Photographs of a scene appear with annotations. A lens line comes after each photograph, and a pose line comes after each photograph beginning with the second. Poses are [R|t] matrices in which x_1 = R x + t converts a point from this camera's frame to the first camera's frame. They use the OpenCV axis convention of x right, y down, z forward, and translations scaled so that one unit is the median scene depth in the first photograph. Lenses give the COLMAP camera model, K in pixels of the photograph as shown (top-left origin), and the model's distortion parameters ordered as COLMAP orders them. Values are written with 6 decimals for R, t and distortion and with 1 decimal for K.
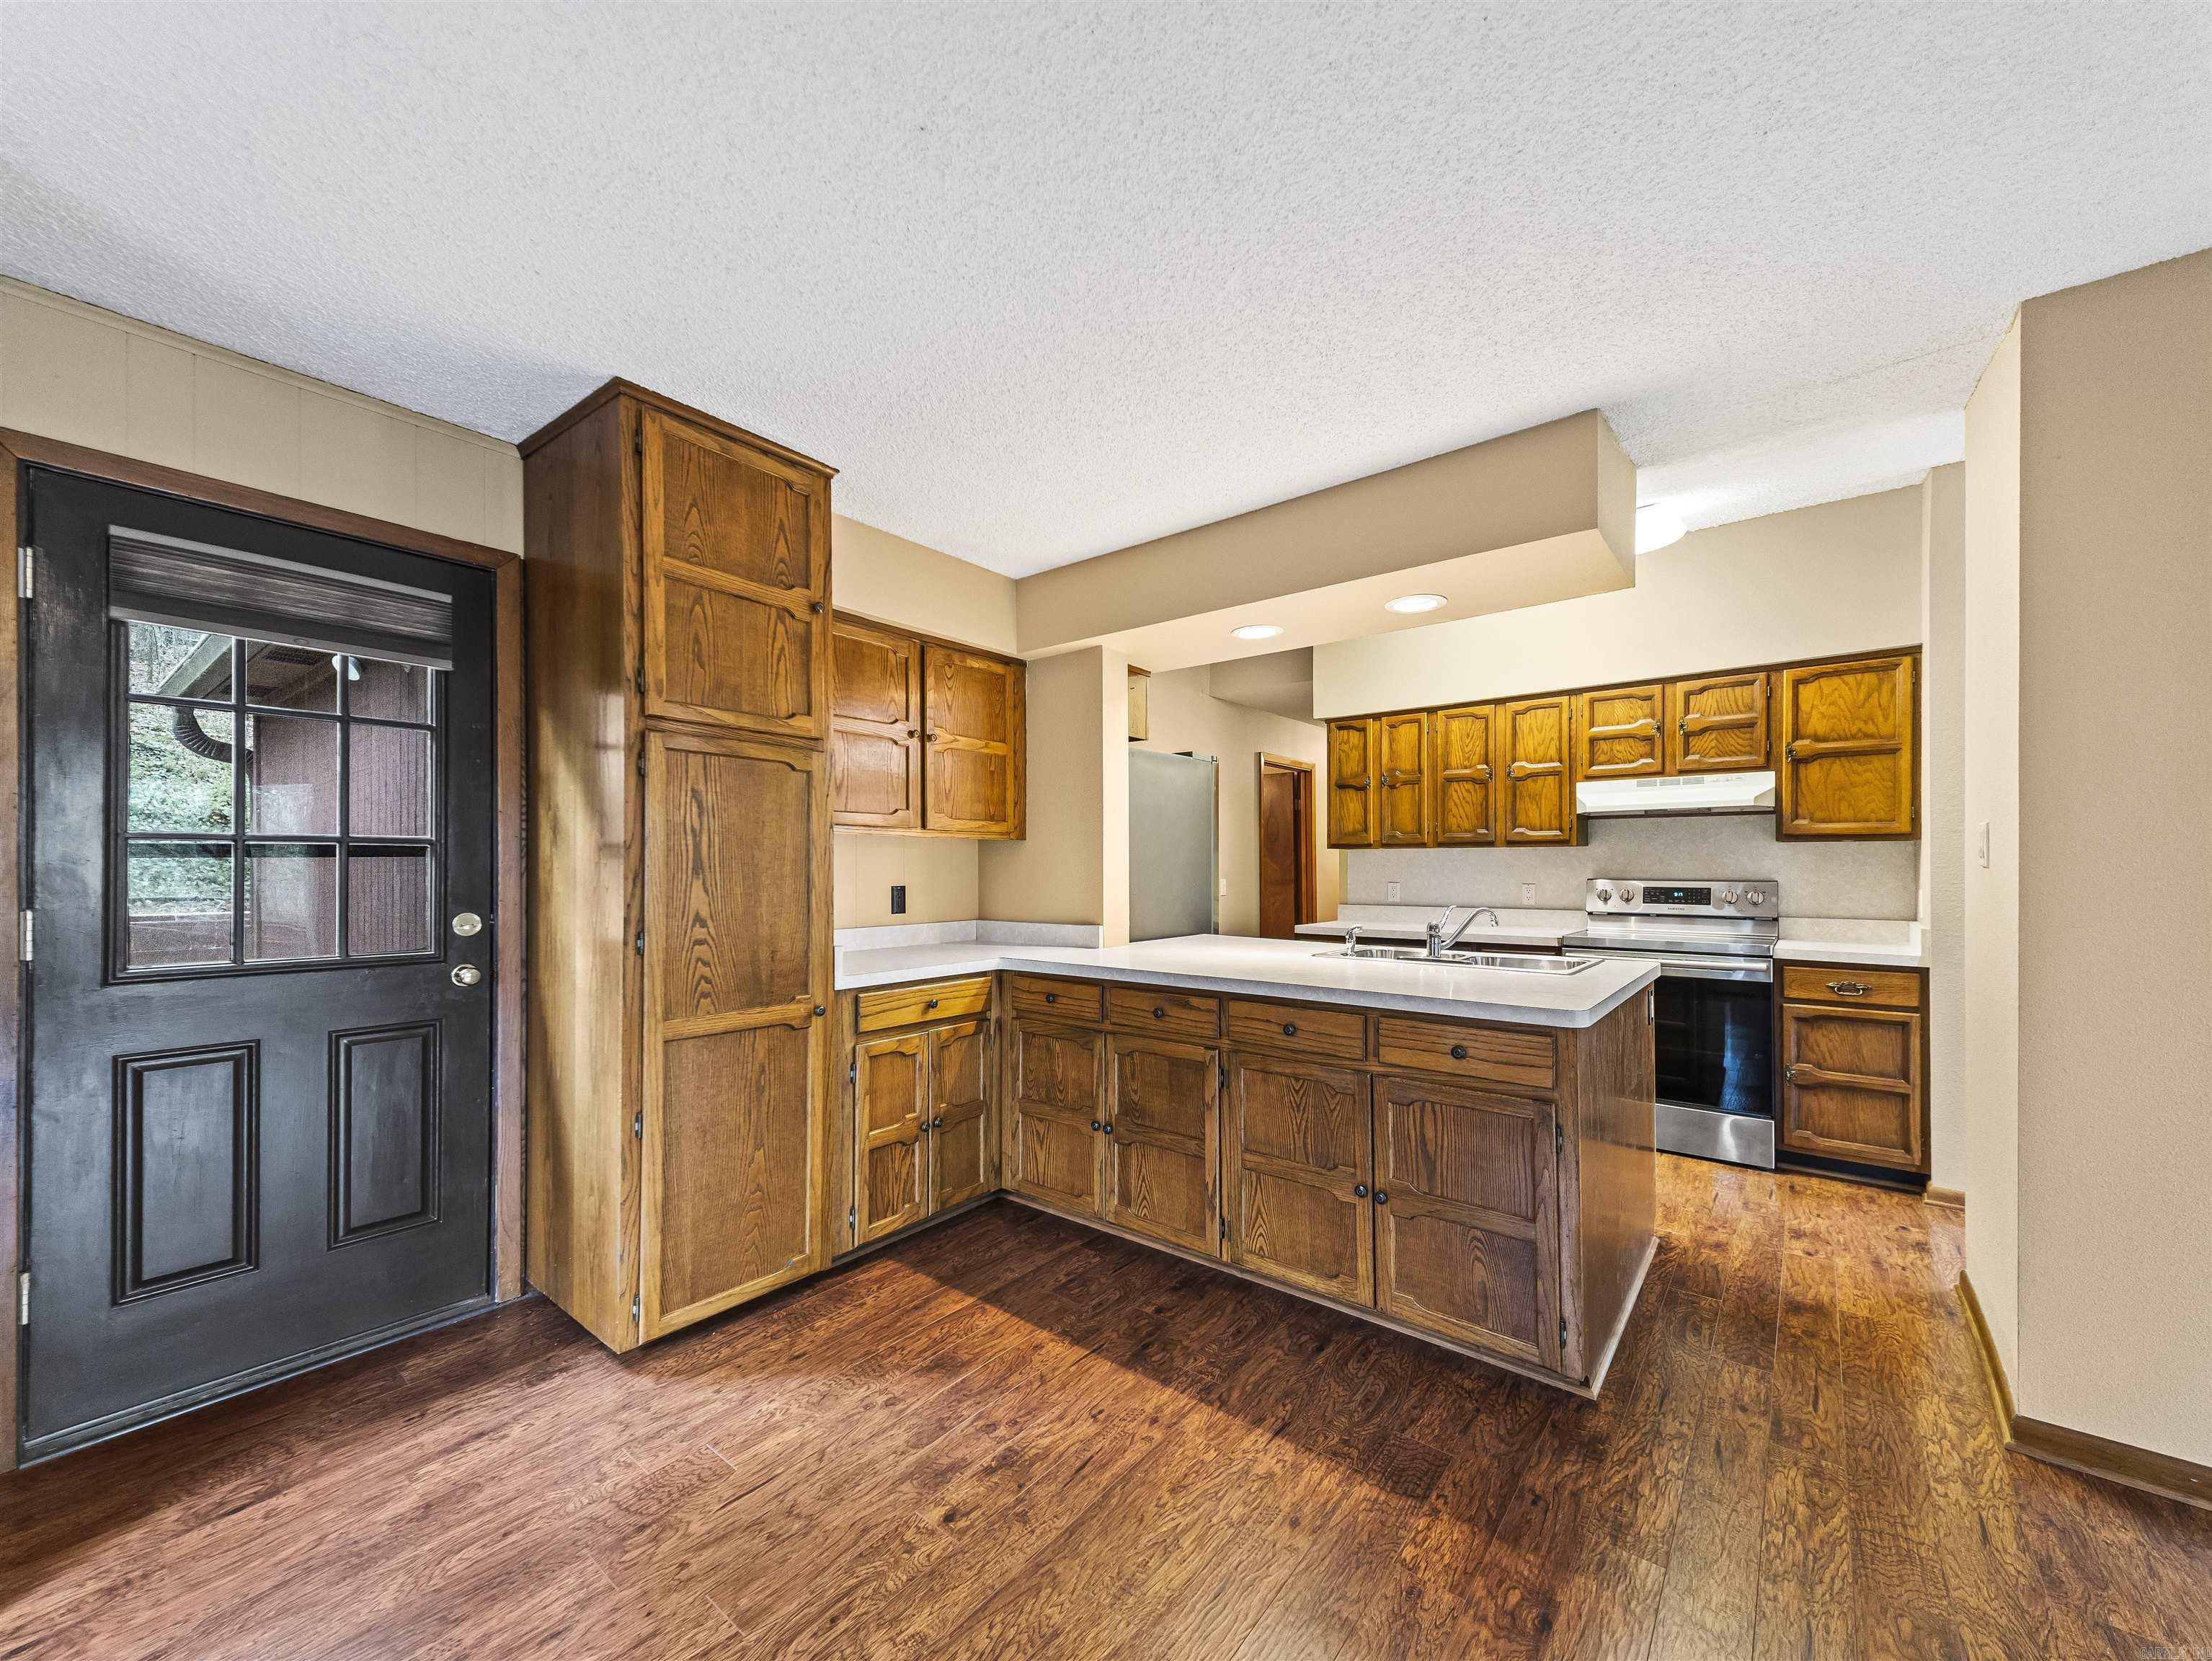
lens RADIAL K [[864.1, 0, 1103.0], [0, 864.1, 867.1], [0, 0, 1]] dist [0.009238, -0.002379]
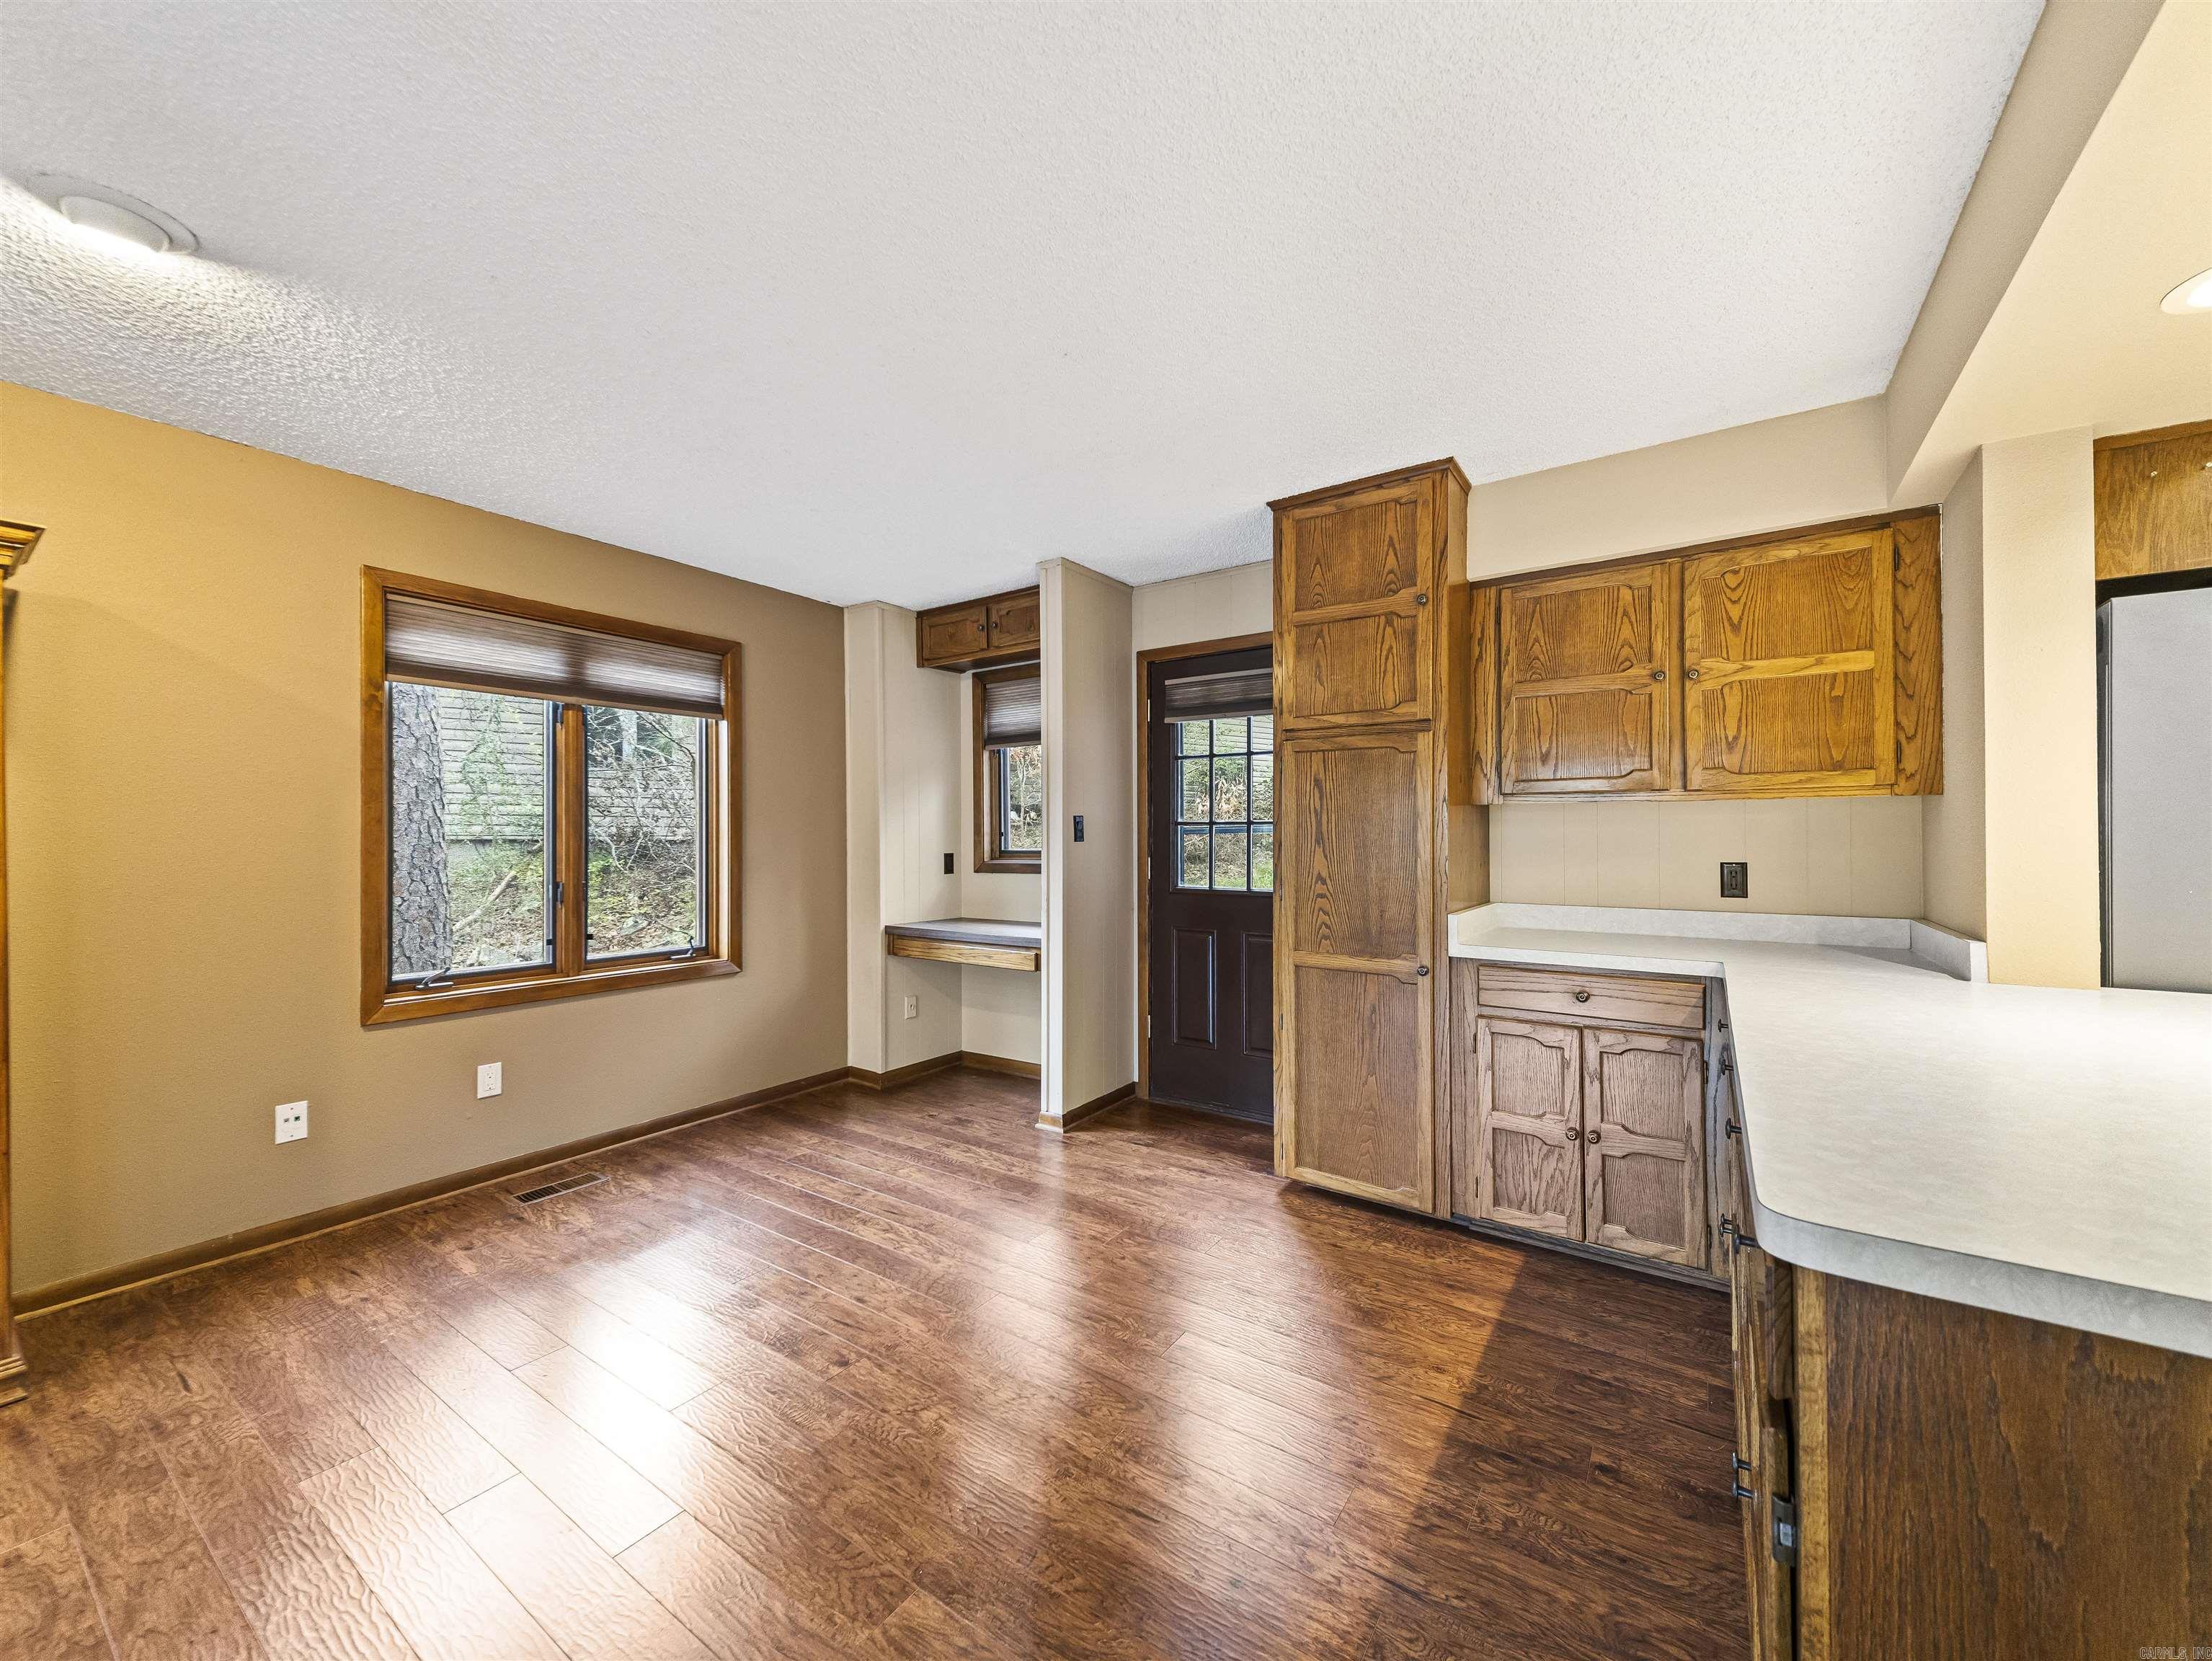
lens RADIAL K [[864.1, 0, 1105.7], [0, 864.1, 835.0], [0, 0, 1]] dist [0.009238, -0.002379]
pose [[0.054055, -0.002570, -0.998535, 0.740921], [0.000990, 0.999996, -0.002520, -0.001927], [0.998537, -0.000852, 0.054057, 0.550730]]
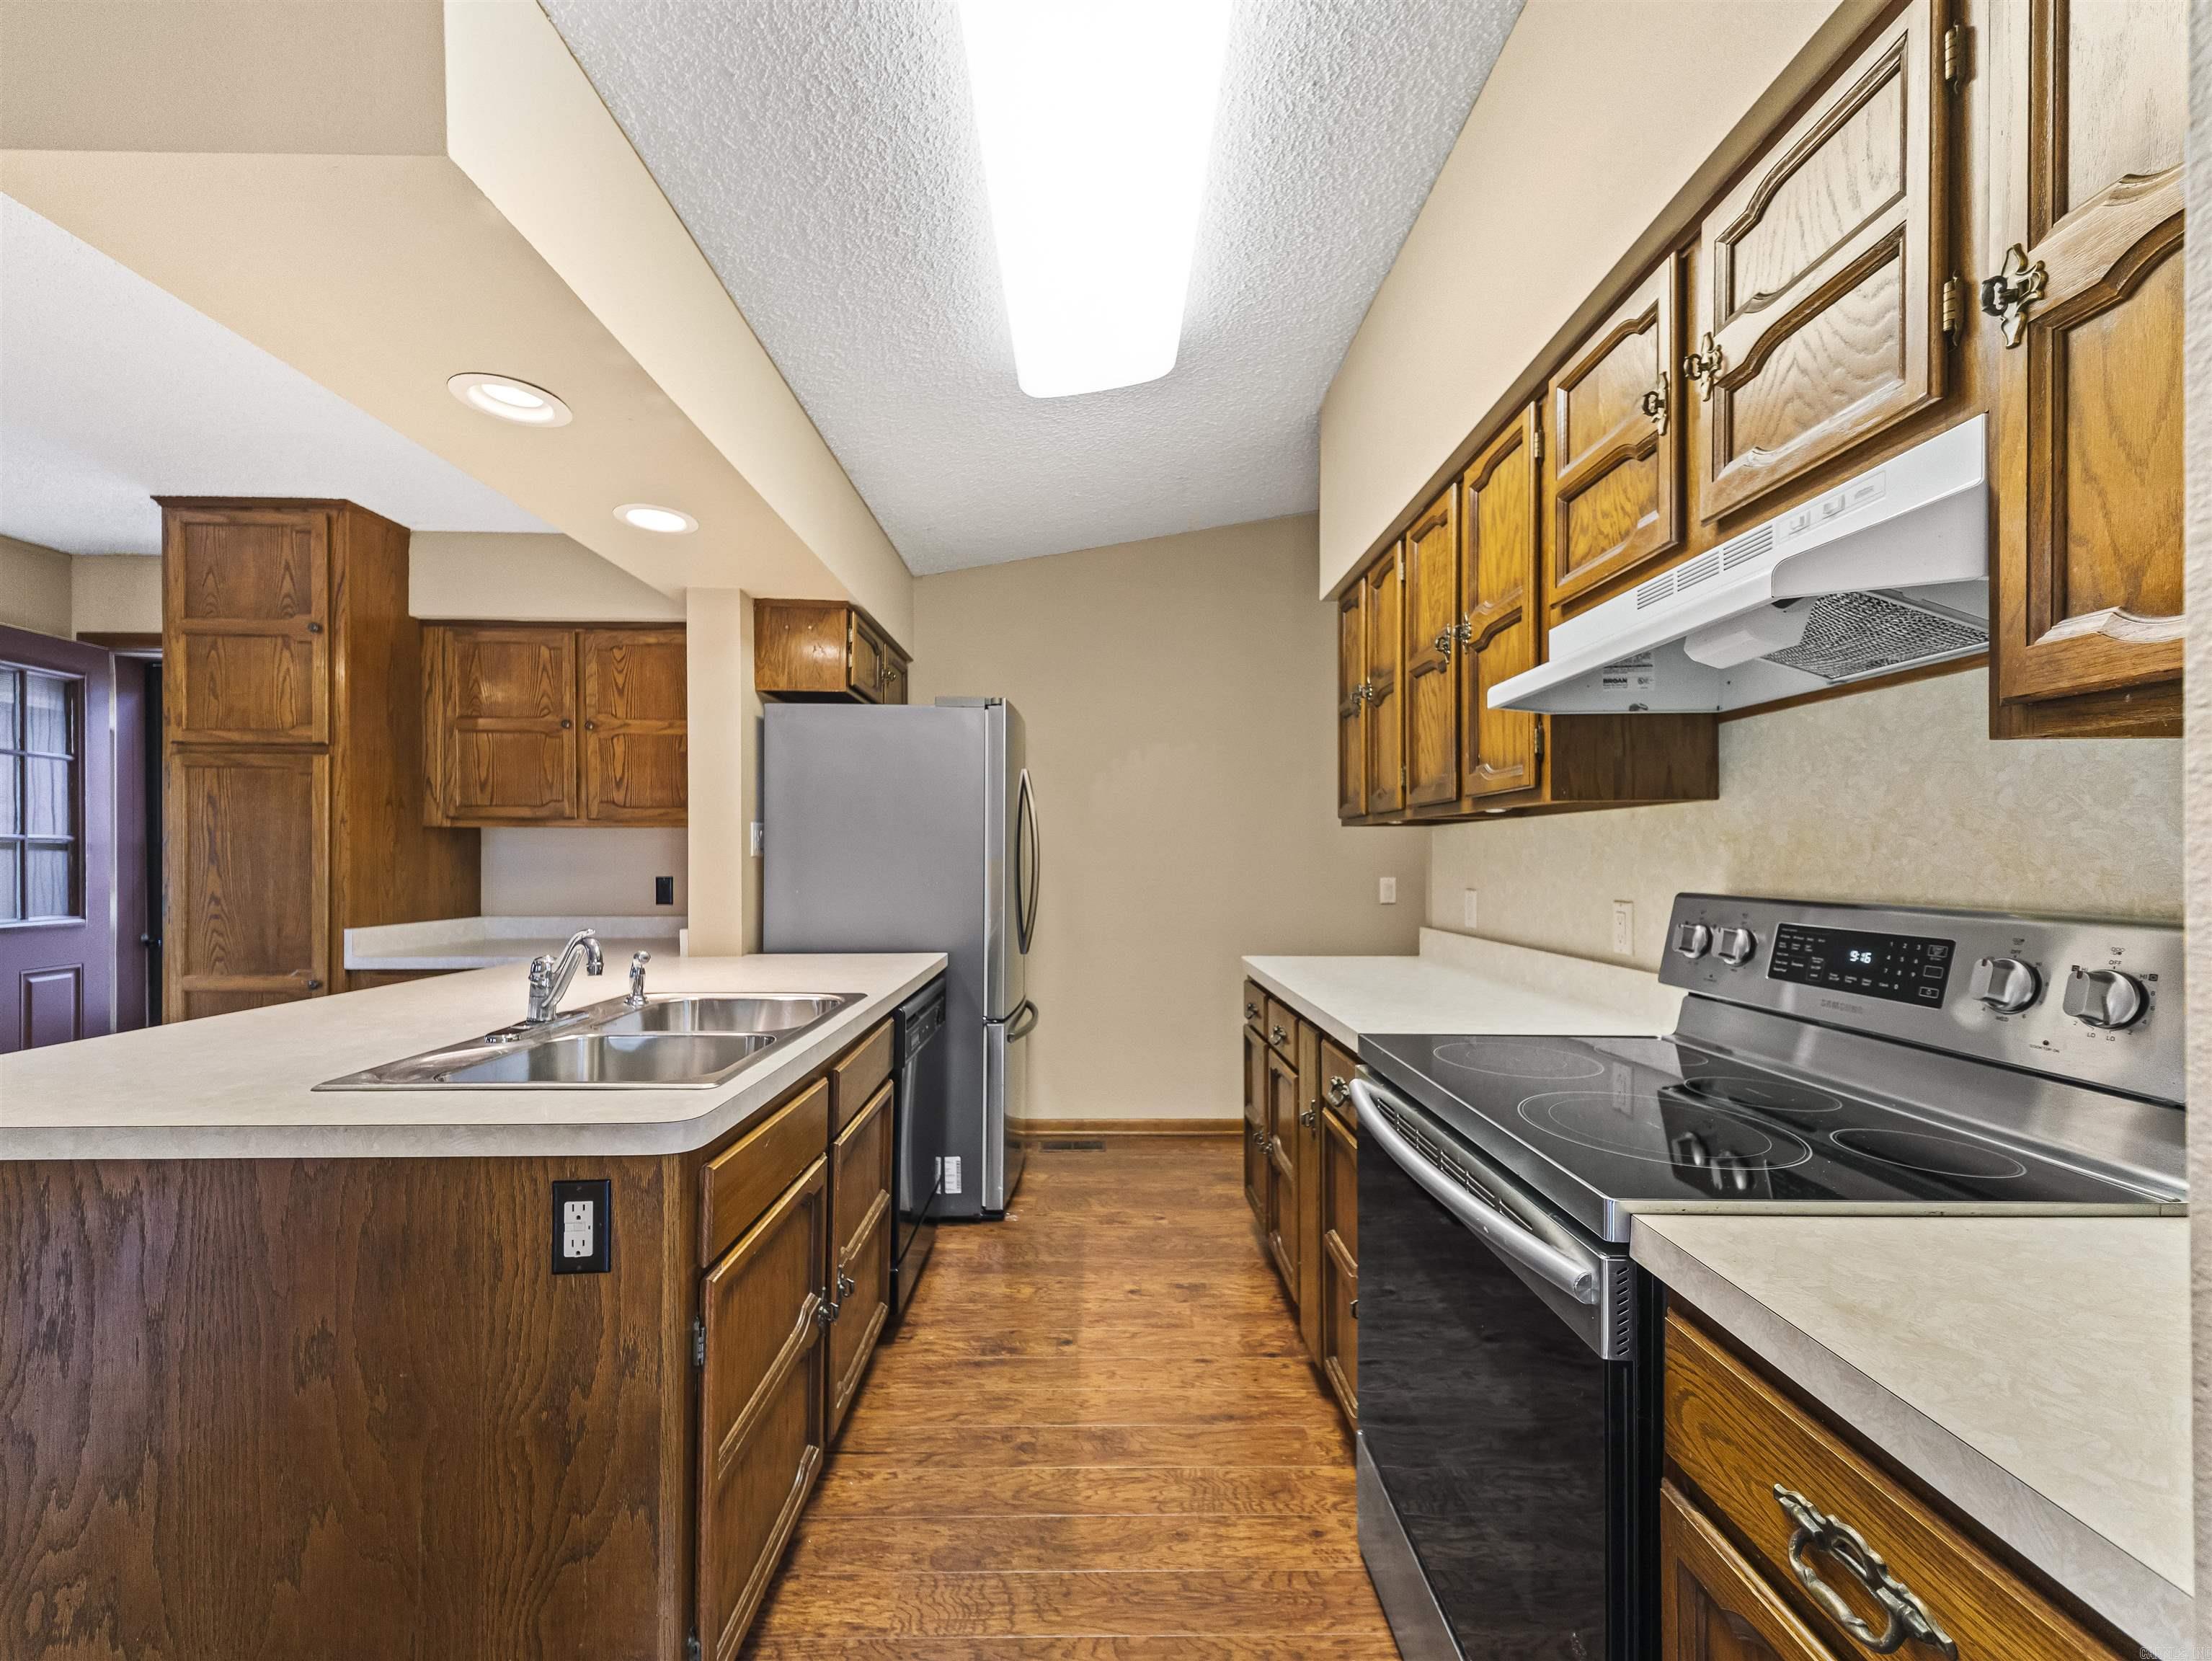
lens RADIAL K [[864.1, 0, 1118.6], [0, 864.1, 861.8], [0, 0, 1]] dist [0.009238, -0.002379]
pose [[0.644965, 0.004936, -0.764196, 1.230533], [-0.001488, 0.999985, 0.005204, -0.001728], [0.764211, -0.002219, 0.644963, 1.080024]]
